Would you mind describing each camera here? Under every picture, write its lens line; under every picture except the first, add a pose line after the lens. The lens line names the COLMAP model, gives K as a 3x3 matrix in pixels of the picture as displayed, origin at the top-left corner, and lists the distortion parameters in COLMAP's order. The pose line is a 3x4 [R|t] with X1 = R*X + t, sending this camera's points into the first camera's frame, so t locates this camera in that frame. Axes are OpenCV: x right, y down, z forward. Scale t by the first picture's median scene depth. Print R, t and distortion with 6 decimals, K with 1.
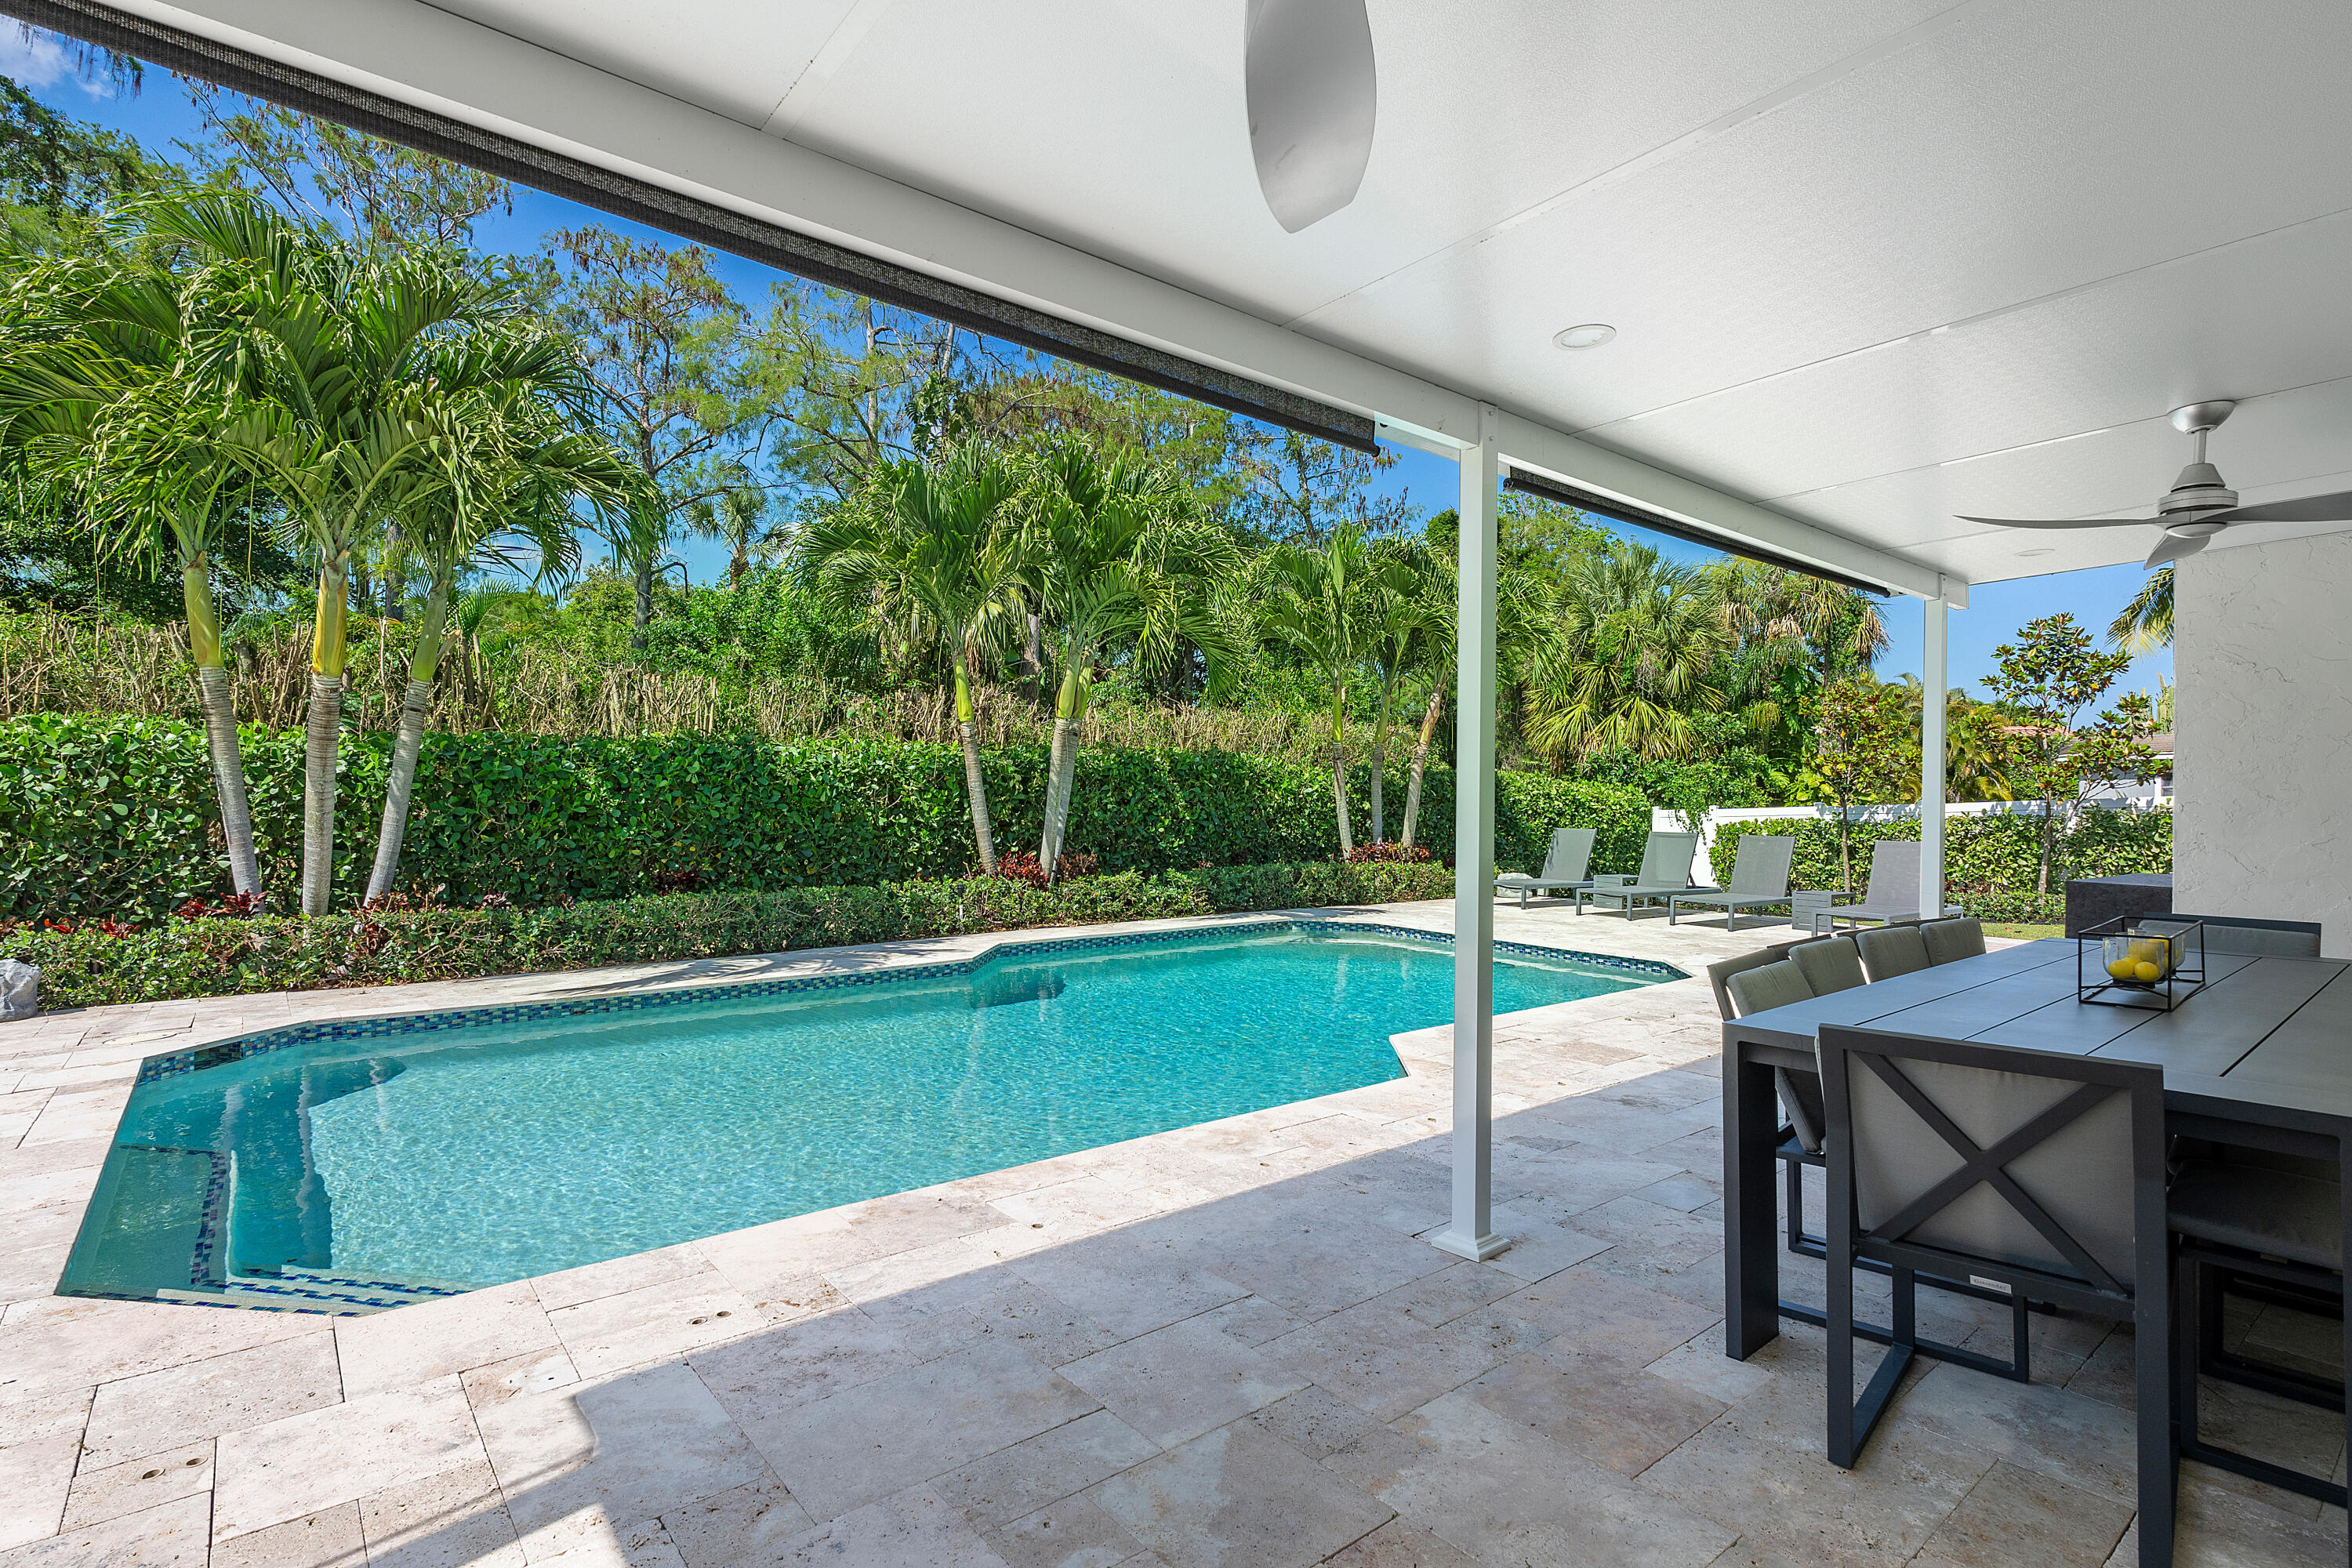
lens RADIAL K [[1156.6, 0, 1131.4], [0, 1156.6, 766.4], [0, 0, 1]] dist [0.001707, -0.000177]
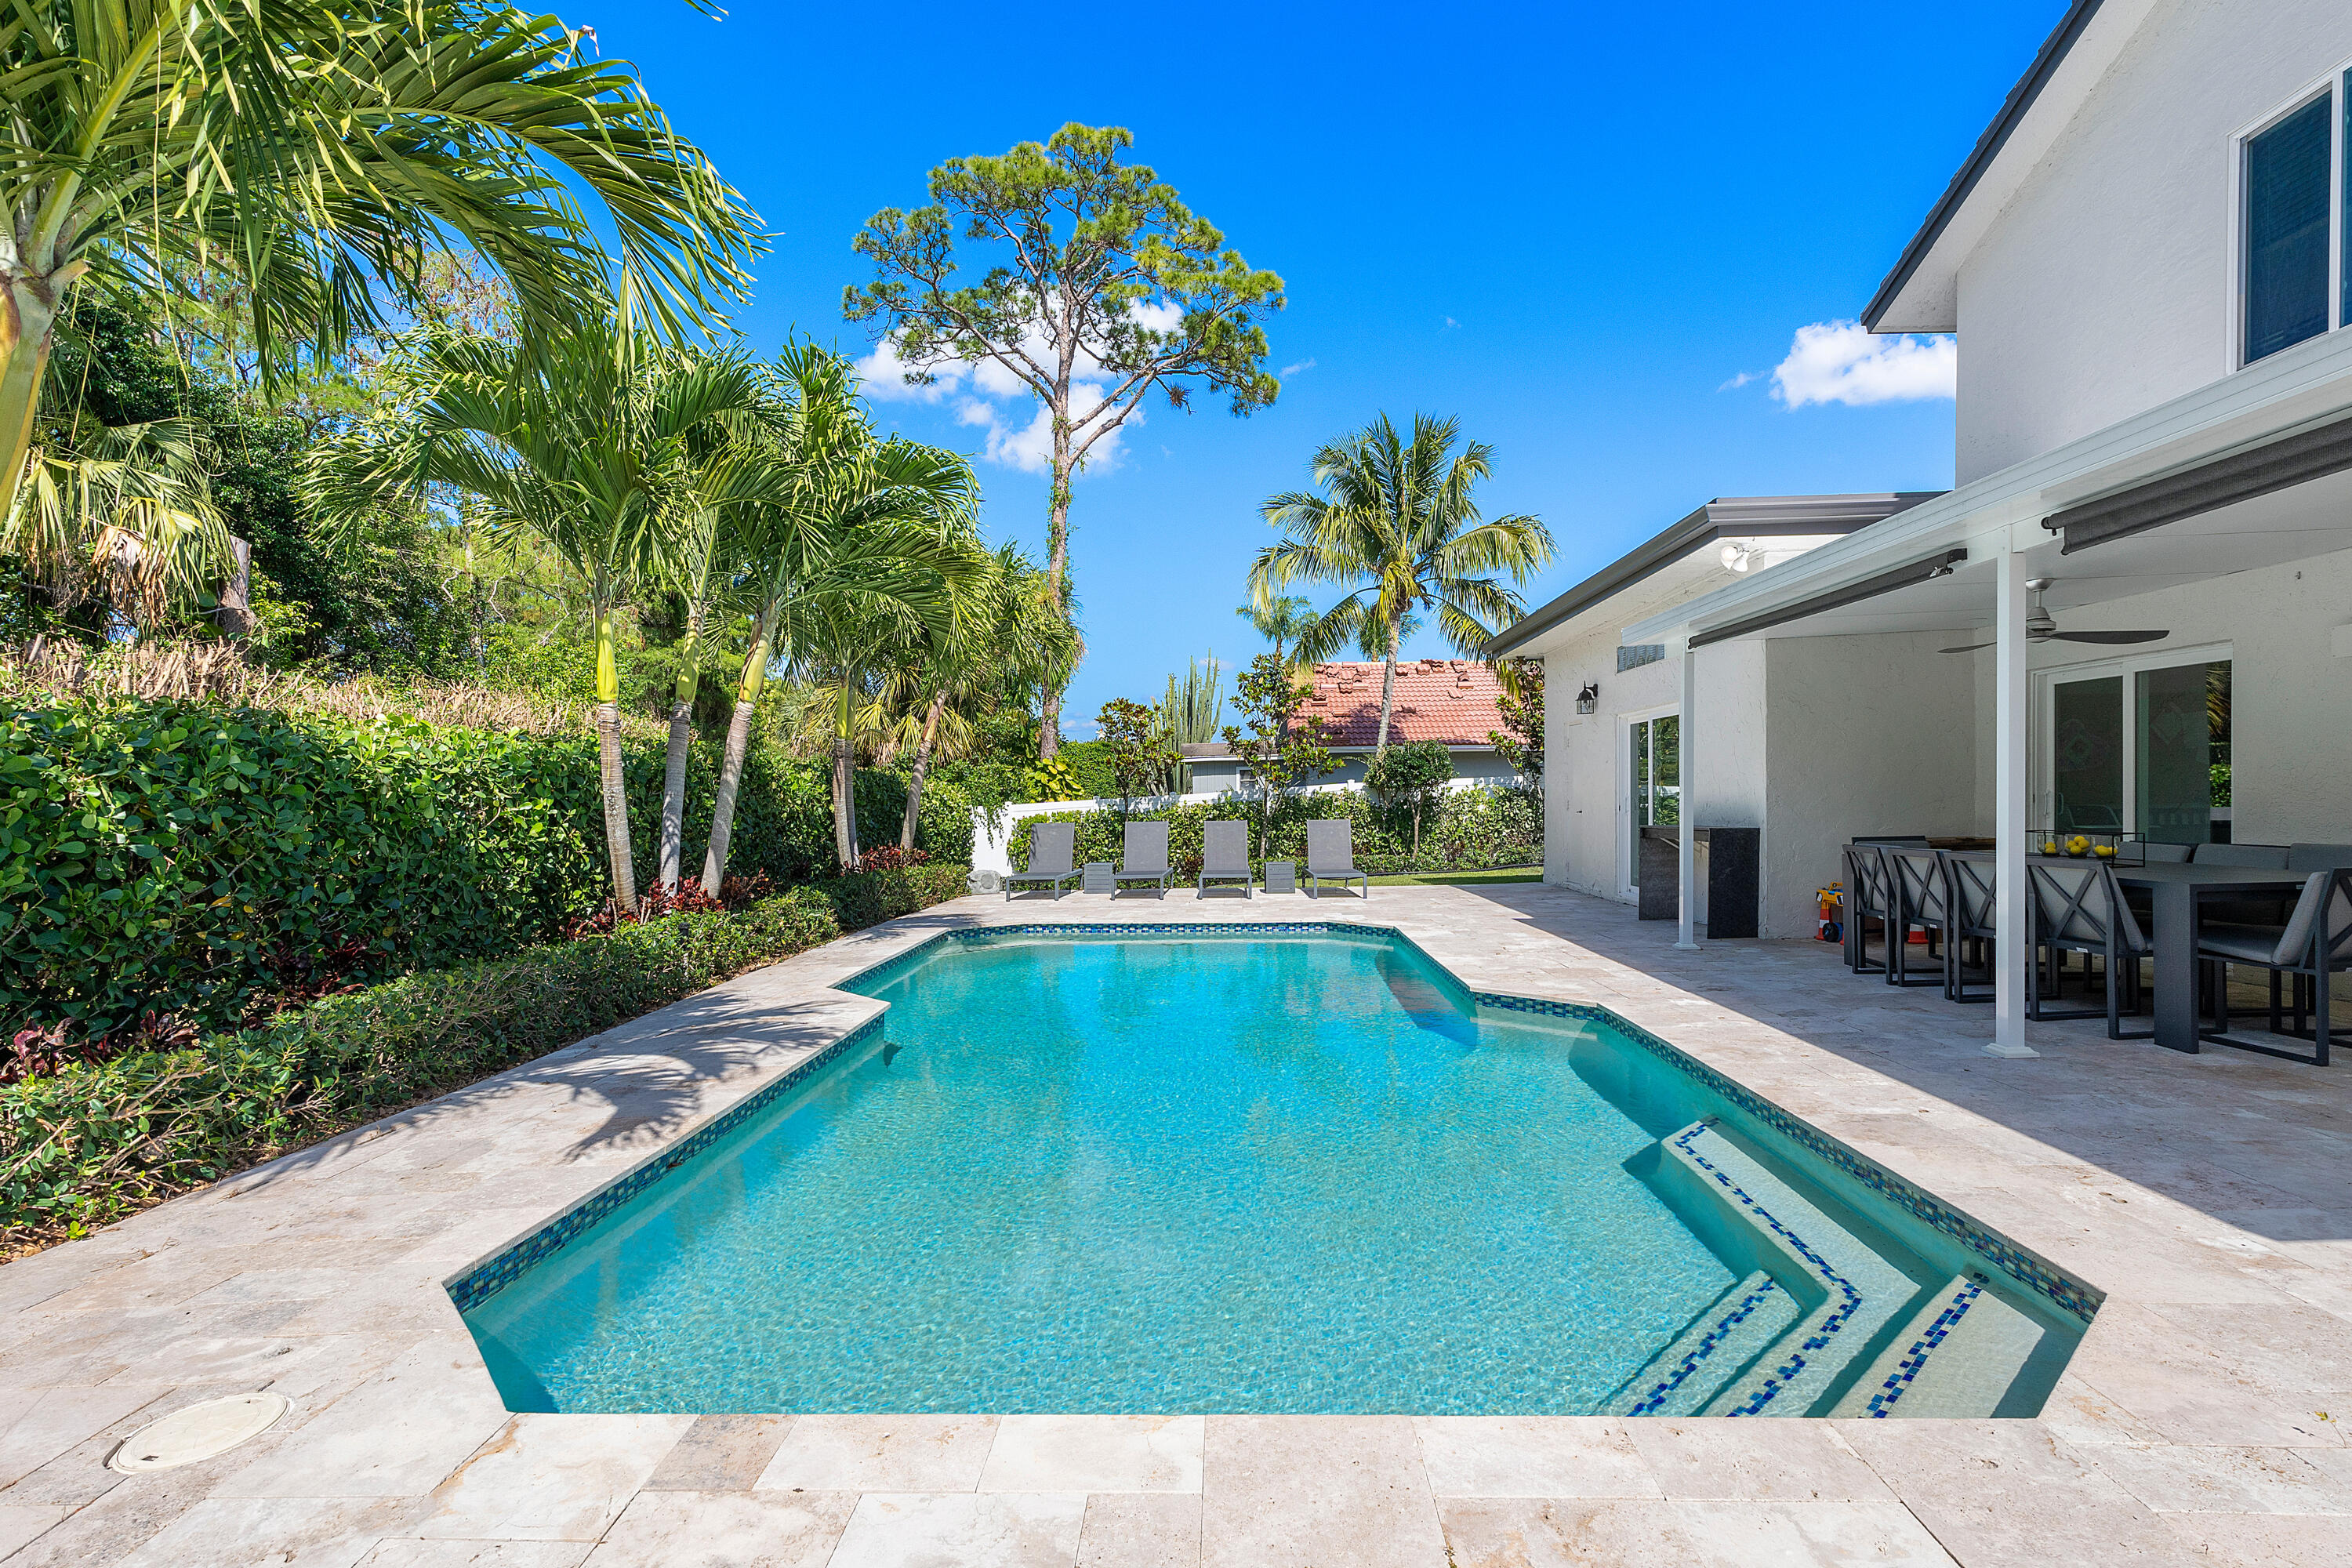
lens RADIAL K [[1205.4, 0, 1219.9], [0, 1205.4, 786.6], [0, 0, 1]] dist [0.001935, -0.000453]
pose [[0.621987, -0.016060, 0.782863, -1.485494], [0.005364, 0.999854, 0.016249, 0.011778], [-0.783009, -0.005907, 0.621982, 0.724908]]
